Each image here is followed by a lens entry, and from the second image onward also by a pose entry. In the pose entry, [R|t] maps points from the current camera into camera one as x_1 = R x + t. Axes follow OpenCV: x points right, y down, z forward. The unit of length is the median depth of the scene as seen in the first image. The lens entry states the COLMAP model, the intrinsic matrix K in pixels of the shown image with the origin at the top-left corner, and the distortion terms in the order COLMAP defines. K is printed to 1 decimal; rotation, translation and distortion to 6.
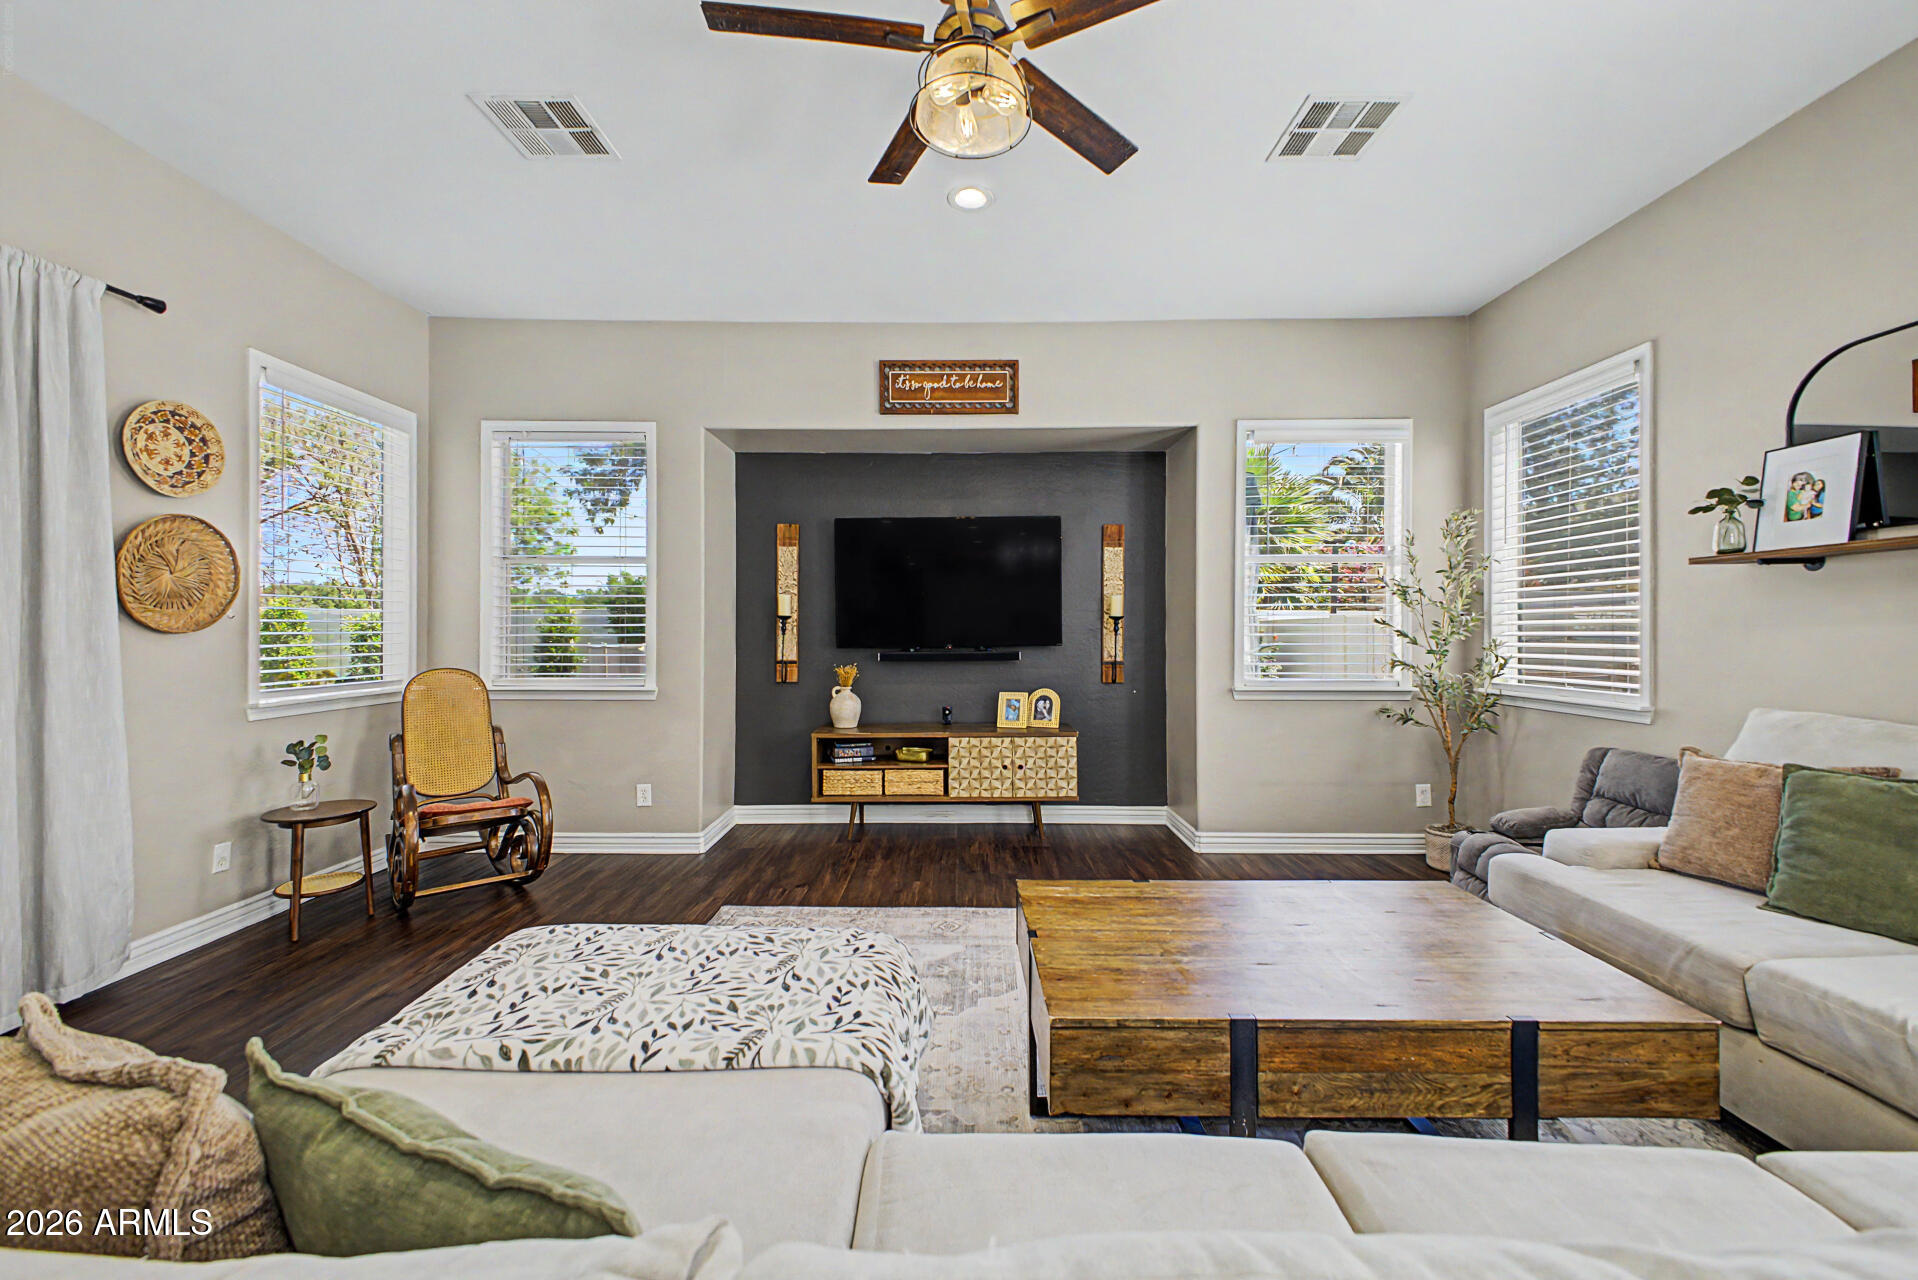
lens RADIAL K [[748.6, 0, 951.6], [0, 748.6, 634.3], [0, 0, 1]] dist [0.028441, -0.012445]
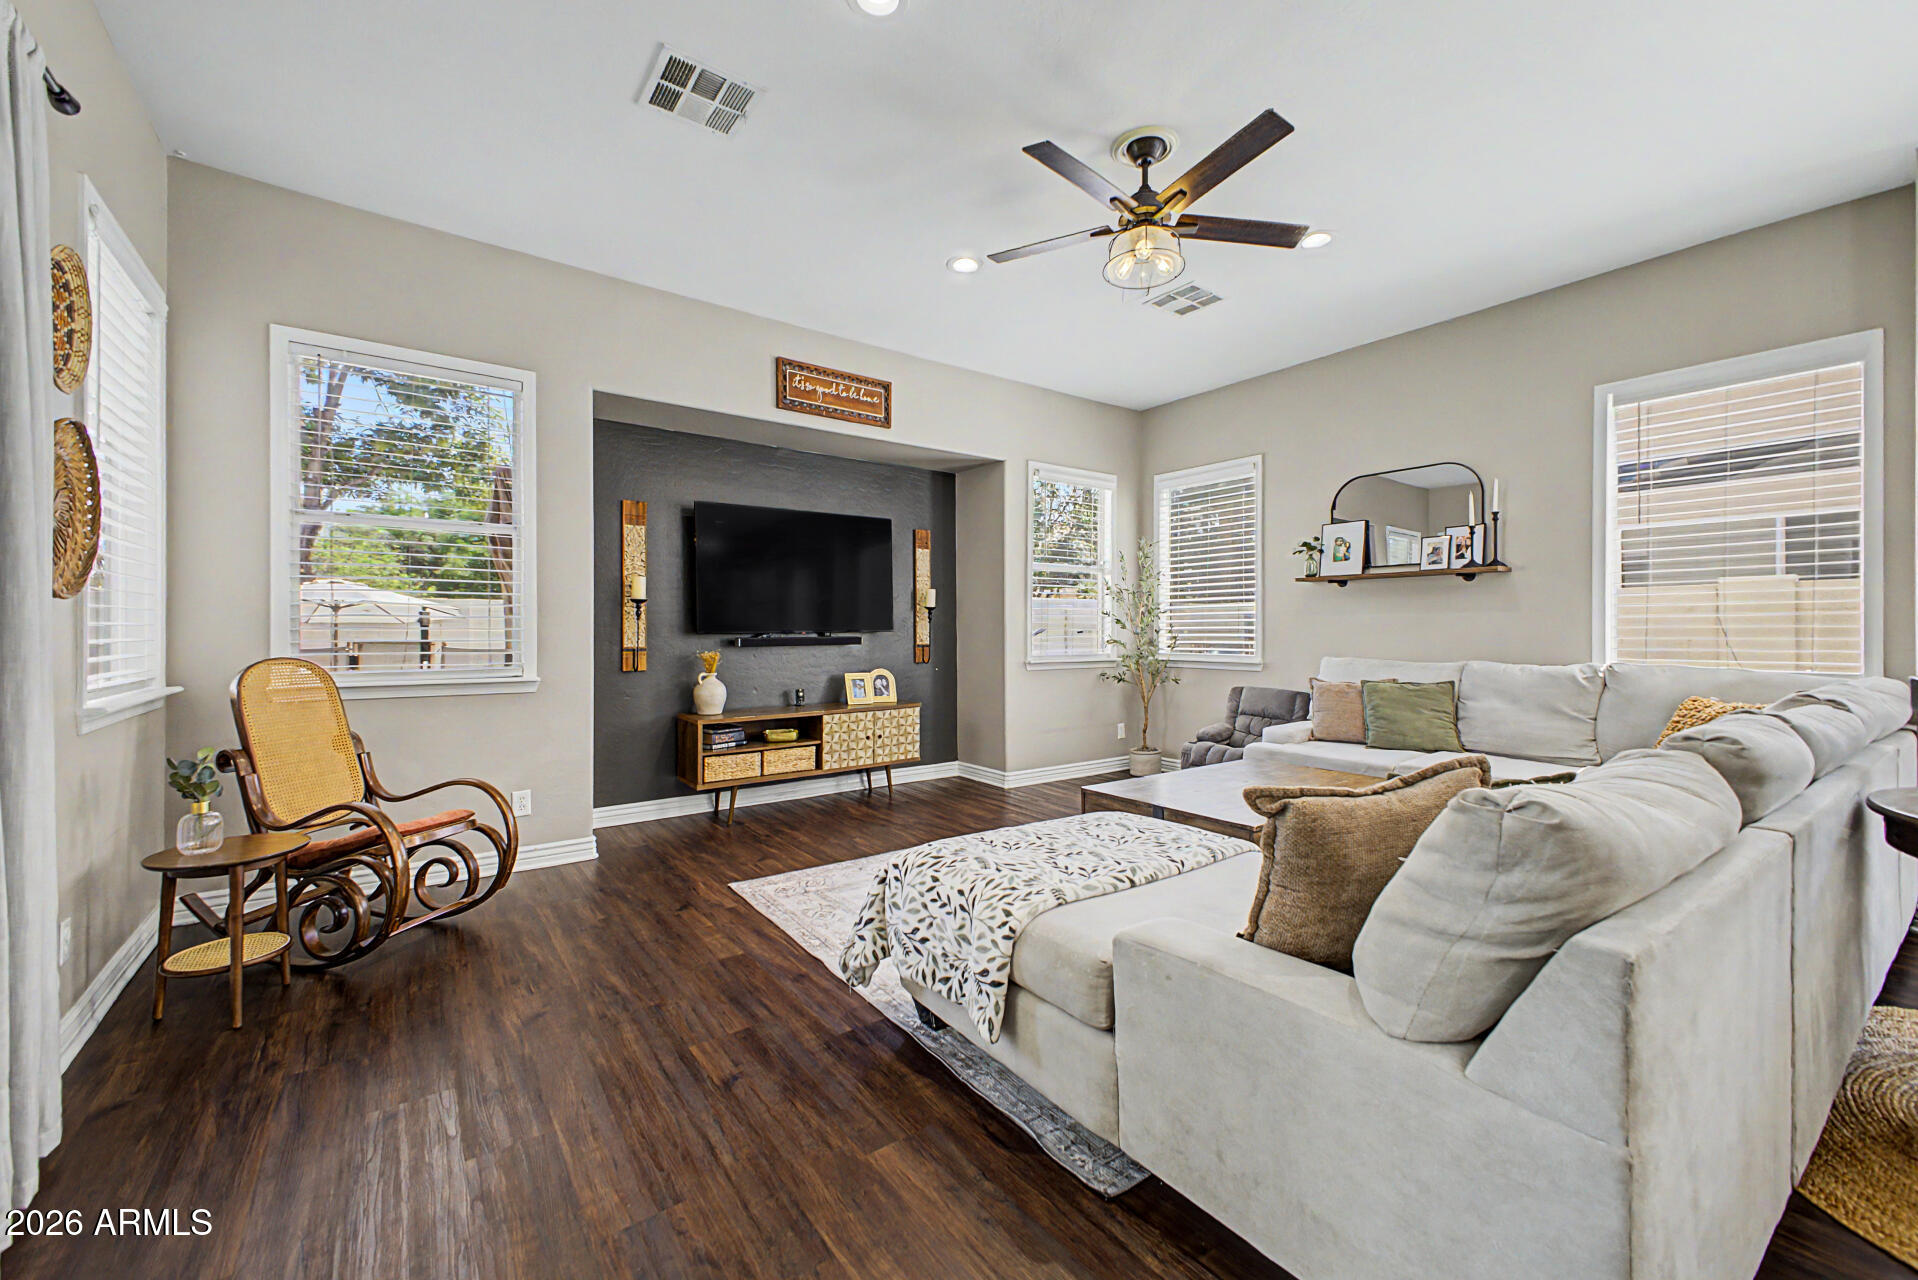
lens RADIAL K [[762.7, 0, 961.0], [0, 762.7, 635.5], [0, 0, 1]] dist [0.038156, -0.013768]
pose [[0.799786, -0.004798, 0.600266, -0.518852], [0.003392, 0.999988, 0.003473, 0.019533], [-0.600276, -0.000741, 0.799793, -0.006294]]
